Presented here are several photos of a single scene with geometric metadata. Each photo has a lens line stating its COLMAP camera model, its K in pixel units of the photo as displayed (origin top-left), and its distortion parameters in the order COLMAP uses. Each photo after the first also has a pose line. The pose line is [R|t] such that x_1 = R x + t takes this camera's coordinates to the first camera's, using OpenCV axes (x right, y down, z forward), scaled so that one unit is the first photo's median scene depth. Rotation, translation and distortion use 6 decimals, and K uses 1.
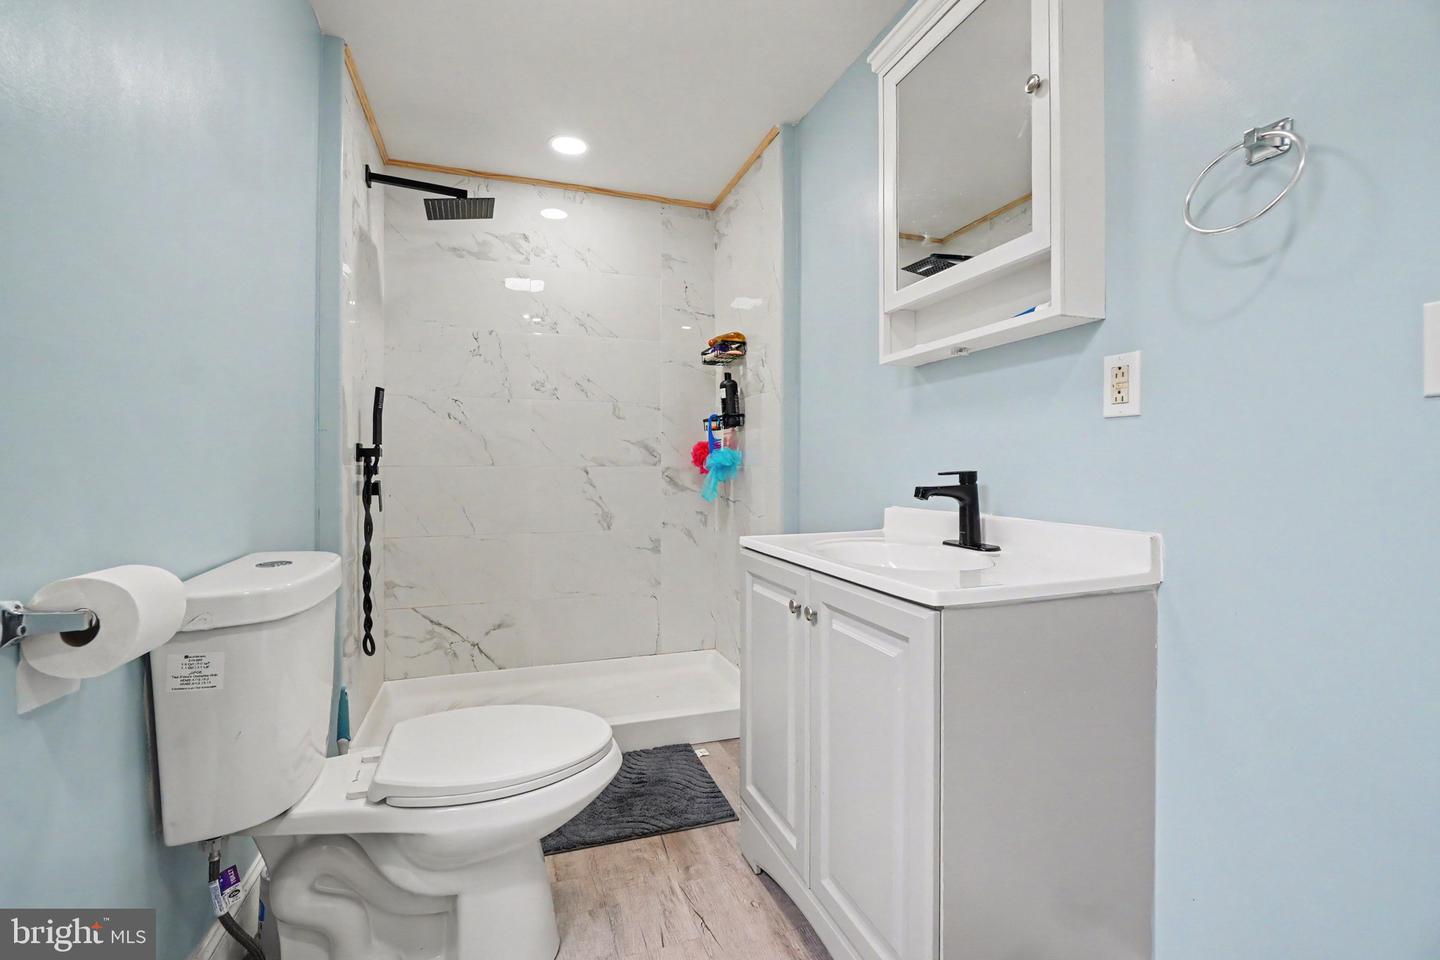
lens RADIAL K [[612.2, 0, 715.7], [0, 612.2, 470.9], [0, 0, 1]] dist [-0.014285, 0.000217]
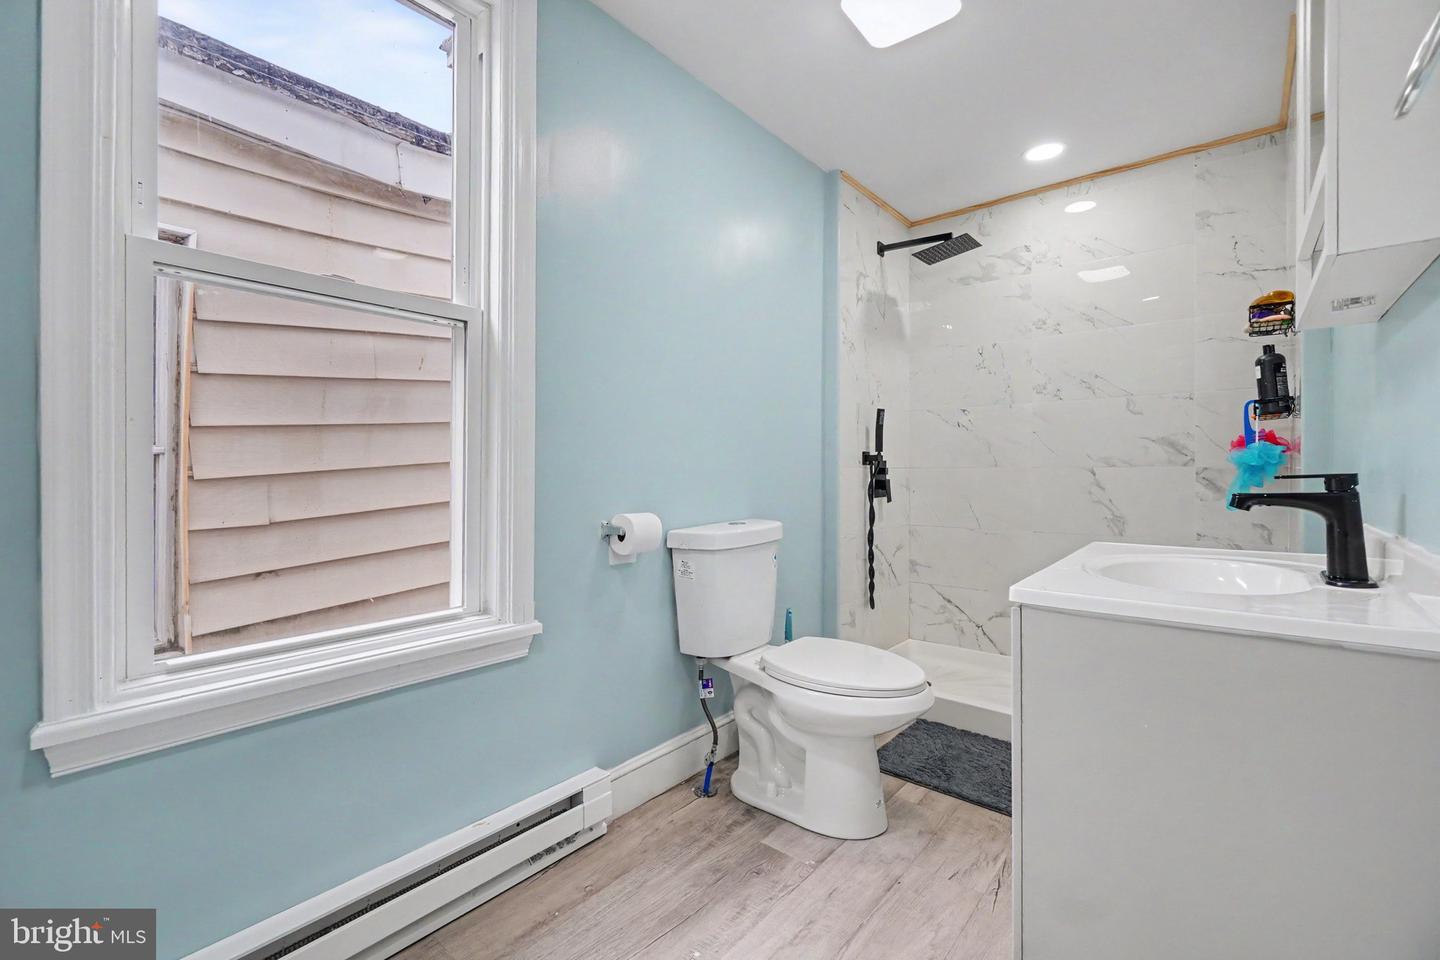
lens RADIAL K [[612.2, 0, 714.6], [0, 612.2, 474.2], [0, 0, 1]] dist [-0.014285, 0.000217]
pose [[0.508716, 0.004636, -0.860922, 0.357251], [-0.000452, 0.999987, 0.005117, -0.001176], [0.860934, -0.002214, 0.508712, 0.010102]]
